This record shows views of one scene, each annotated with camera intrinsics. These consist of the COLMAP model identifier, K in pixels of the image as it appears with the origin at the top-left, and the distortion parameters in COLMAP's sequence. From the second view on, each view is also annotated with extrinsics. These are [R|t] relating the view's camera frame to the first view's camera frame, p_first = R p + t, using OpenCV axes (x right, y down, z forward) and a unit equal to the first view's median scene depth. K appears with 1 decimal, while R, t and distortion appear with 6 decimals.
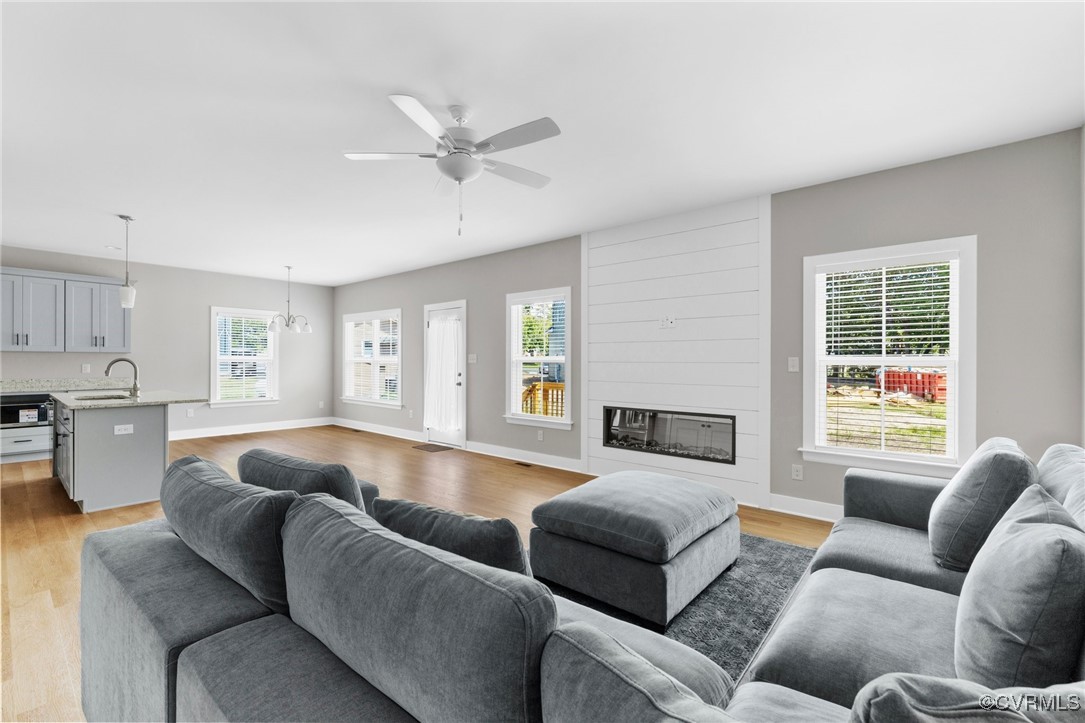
lens RADIAL K [[456.8, 0, 548.7], [0, 456.8, 361.0], [0, 0, 1]] dist [-0.008857, 0.000368]
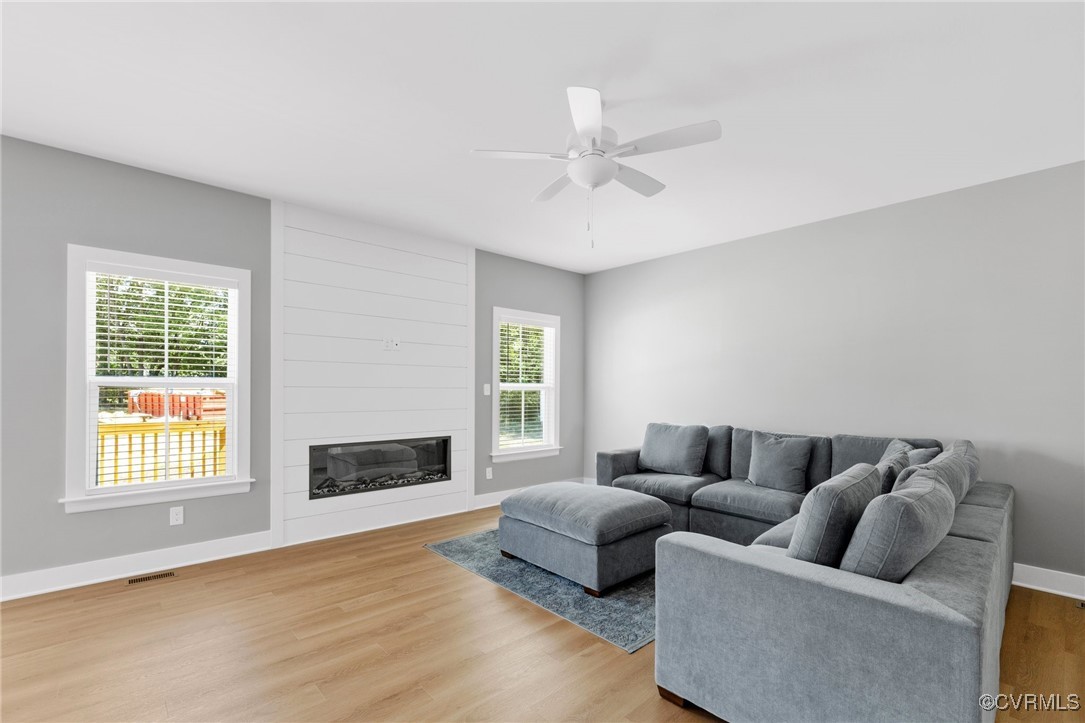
lens RADIAL K [[493.2, 0, 517.4], [0, 493.2, 388.3], [0, 0, 1]] dist [0.003275, 0.000035]
pose [[0.156106, -0.003830, 0.987733, -0.601075], [-0.009124, 0.999944, 0.005319, -0.002885], [-0.987698, -0.009843, 0.156063, 0.522240]]
